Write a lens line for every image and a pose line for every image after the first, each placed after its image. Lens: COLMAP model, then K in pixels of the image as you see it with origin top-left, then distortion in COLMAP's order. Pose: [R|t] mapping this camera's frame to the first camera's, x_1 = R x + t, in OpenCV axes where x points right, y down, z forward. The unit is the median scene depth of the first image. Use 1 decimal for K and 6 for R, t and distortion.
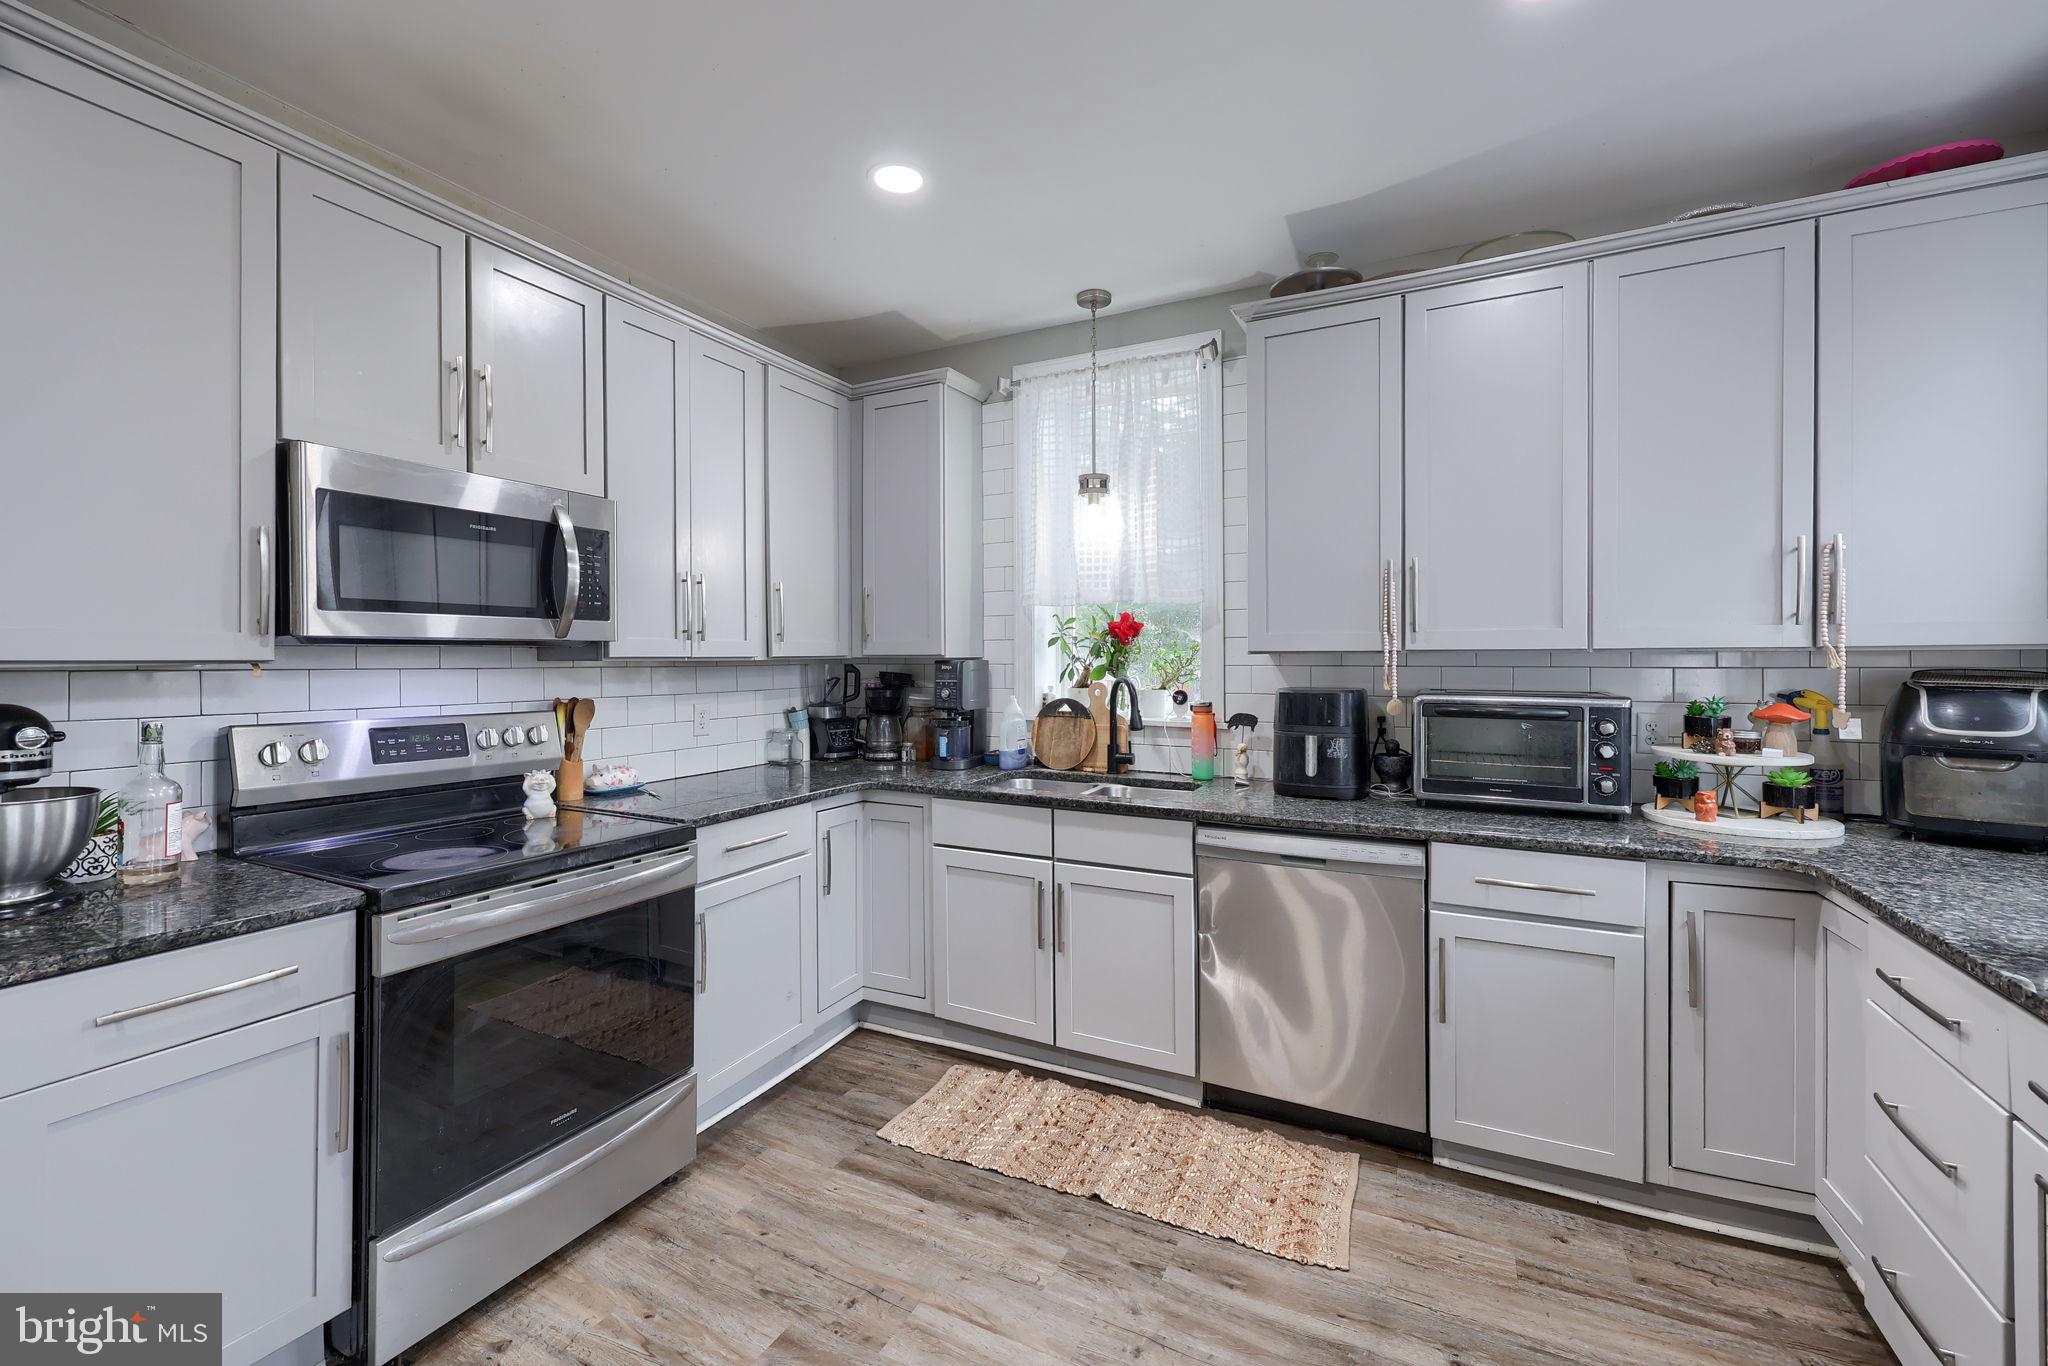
lens RADIAL K [[857.8, 0, 1042.3], [0, 857.8, 649.2], [0, 0, 1]] dist [-0.000976, -0.000256]
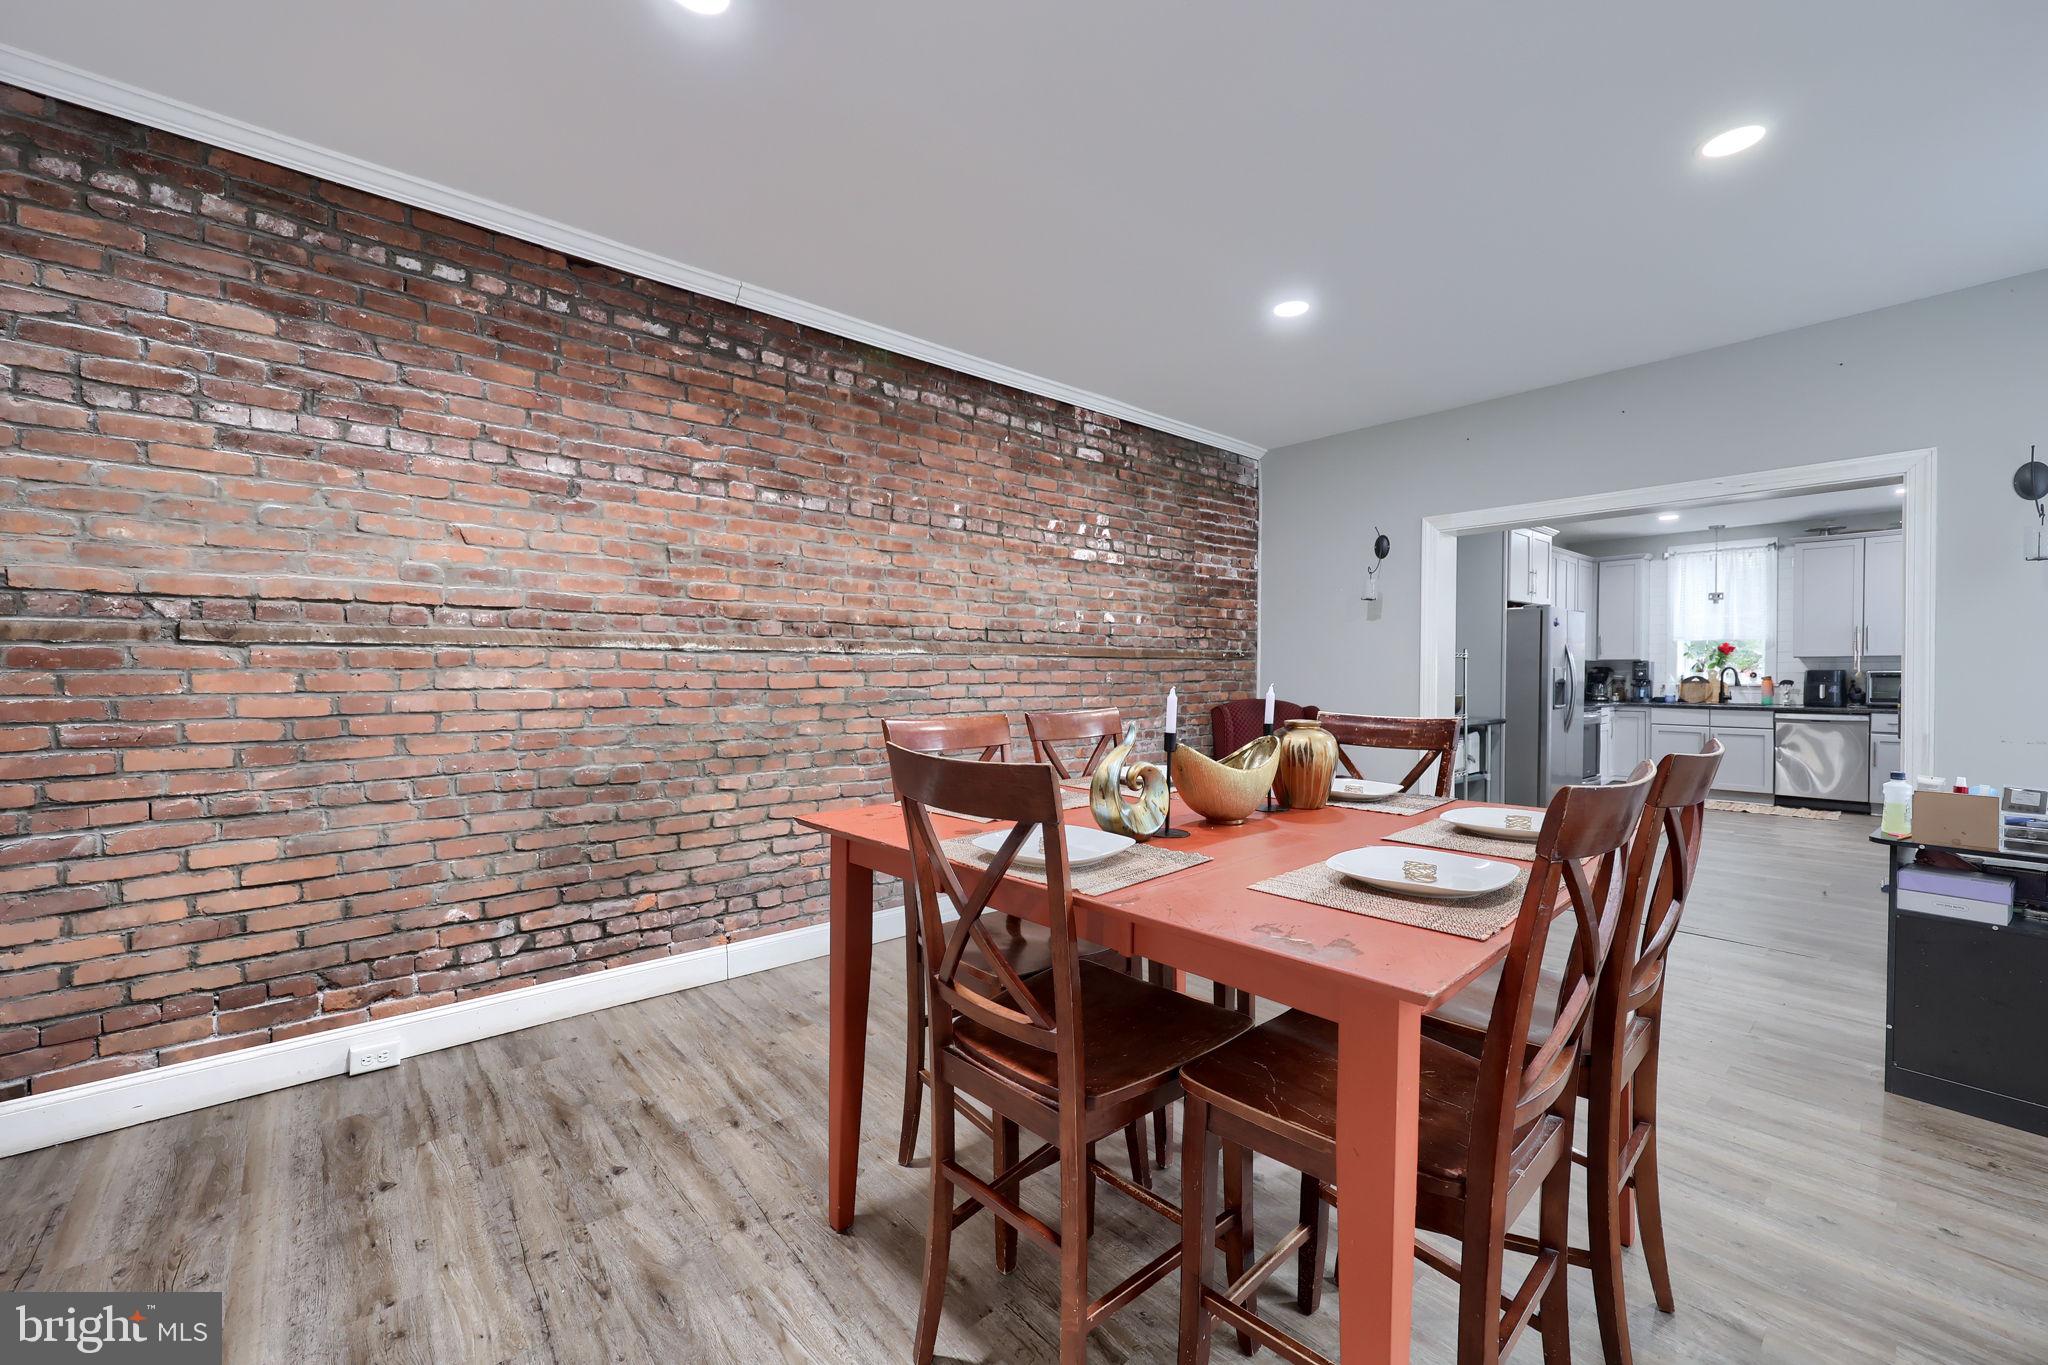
lens RADIAL K [[857.8, 0, 1007.8], [0, 857.8, 683.8], [0, 0, 1]] dist [-0.000976, -0.000256]
pose [[0.919651, 0.005928, -0.392692, -1.141601], [0.003111, 0.999745, 0.022376, 0.021853], [0.392724, -0.021799, 0.919398, -2.905836]]
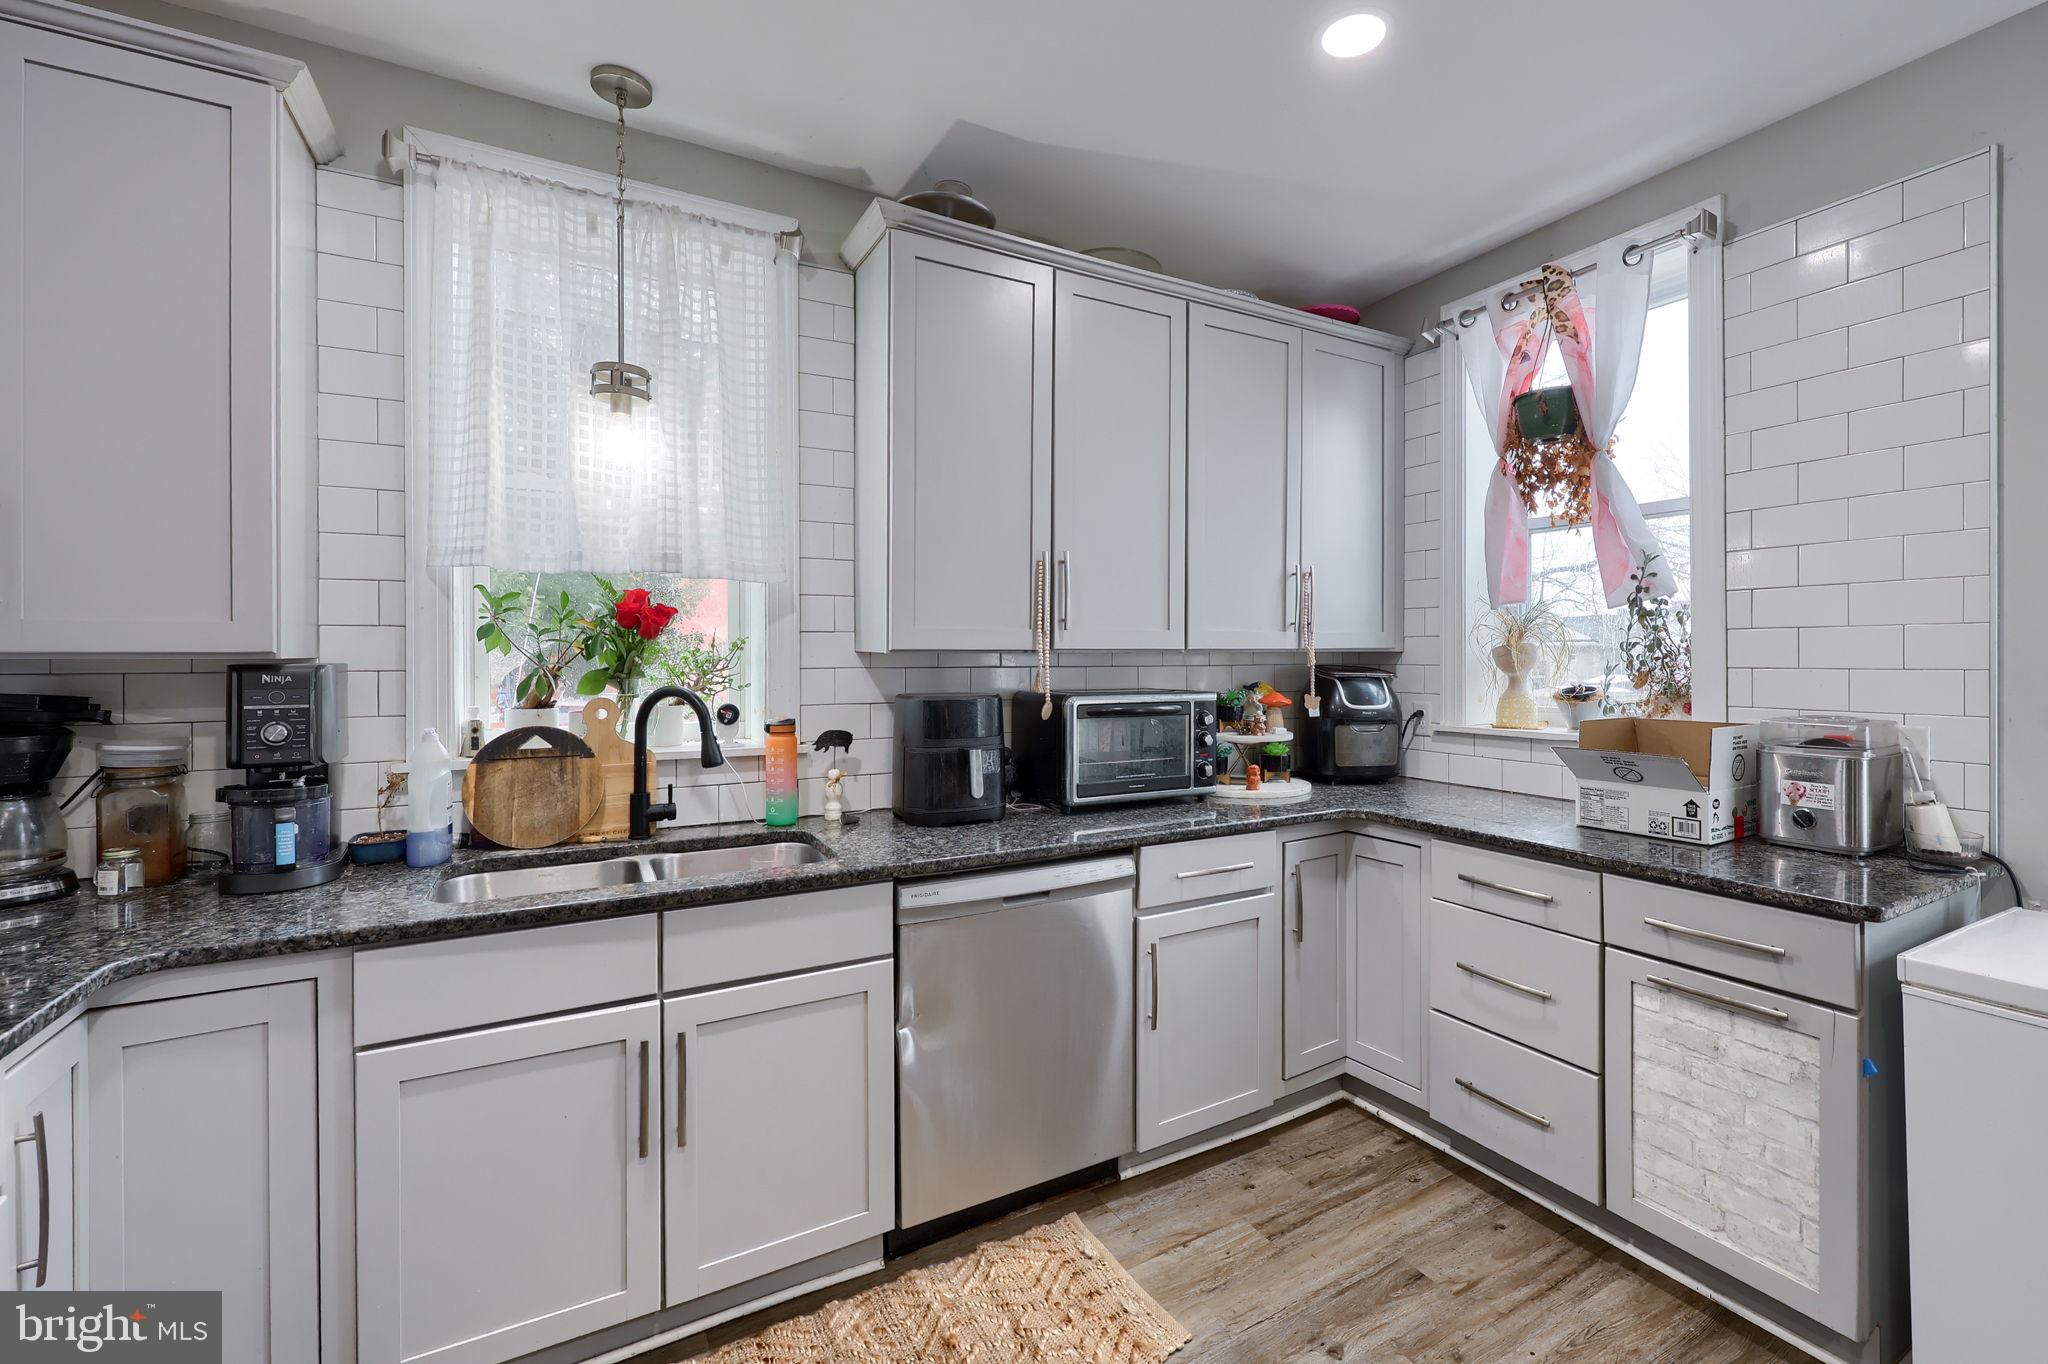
lens RADIAL K [[857.8, 0, 1043.9], [0, 857.8, 663.8], [0, 0, 1]] dist [-0.000976, -0.000256]
pose [[0.553264, -0.001222, 0.833005, -0.358065], [-0.001899, 0.999994, 0.002728, 0.013973], [-0.833004, -0.003091, 0.553259, 0.485816]]
